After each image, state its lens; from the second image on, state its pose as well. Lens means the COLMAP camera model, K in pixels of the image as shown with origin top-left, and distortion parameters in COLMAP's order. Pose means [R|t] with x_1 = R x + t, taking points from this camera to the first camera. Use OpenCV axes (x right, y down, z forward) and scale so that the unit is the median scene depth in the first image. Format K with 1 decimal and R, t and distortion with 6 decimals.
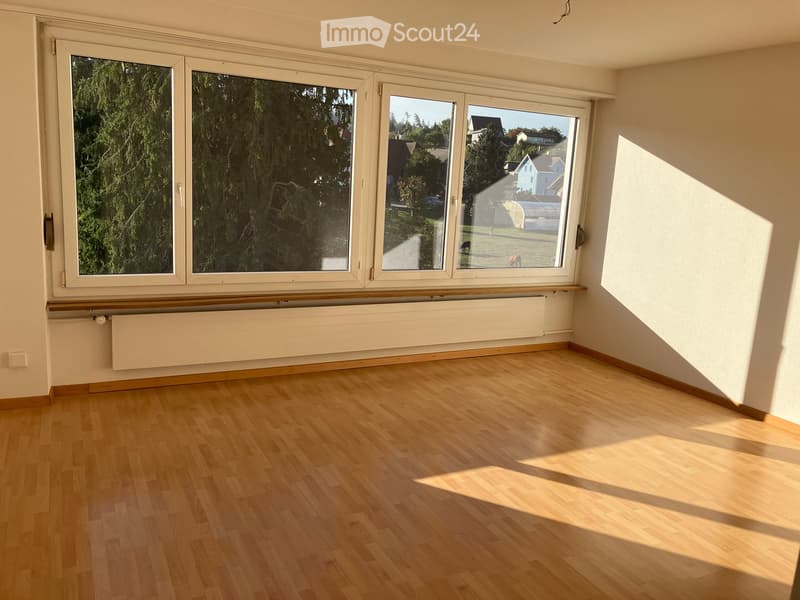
lens RADIAL K [[663.6, 0, 405.3], [0, 663.6, 298.5], [0, 0, 1]] dist [0.037465, -0.069659]
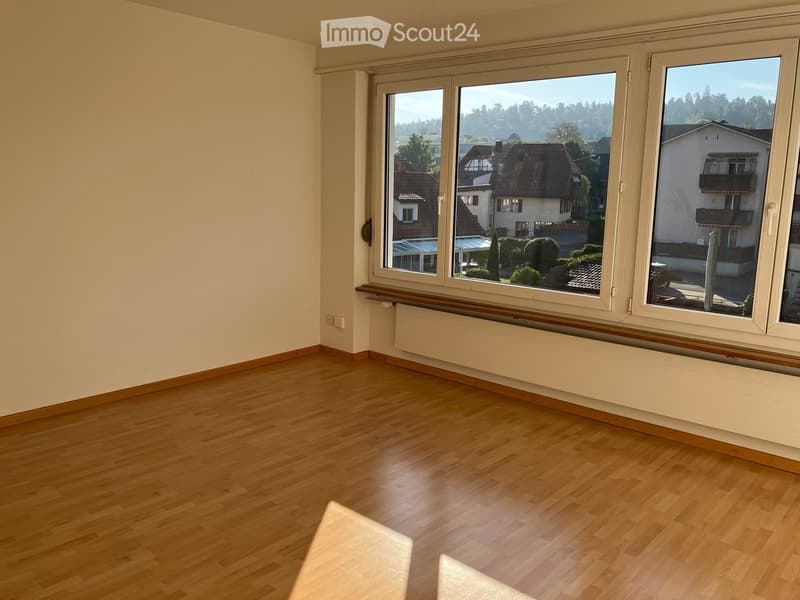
lens RADIAL K [[663.6, 0, 406.7], [0, 663.6, 297.6], [0, 0, 1]] dist [0.037465, -0.069659]
pose [[0.350963, 0.114806, -0.929325, 0.690573], [-0.171864, 0.983494, 0.056593, -0.055536], [0.920482, 0.139855, 0.364901, 0.582966]]
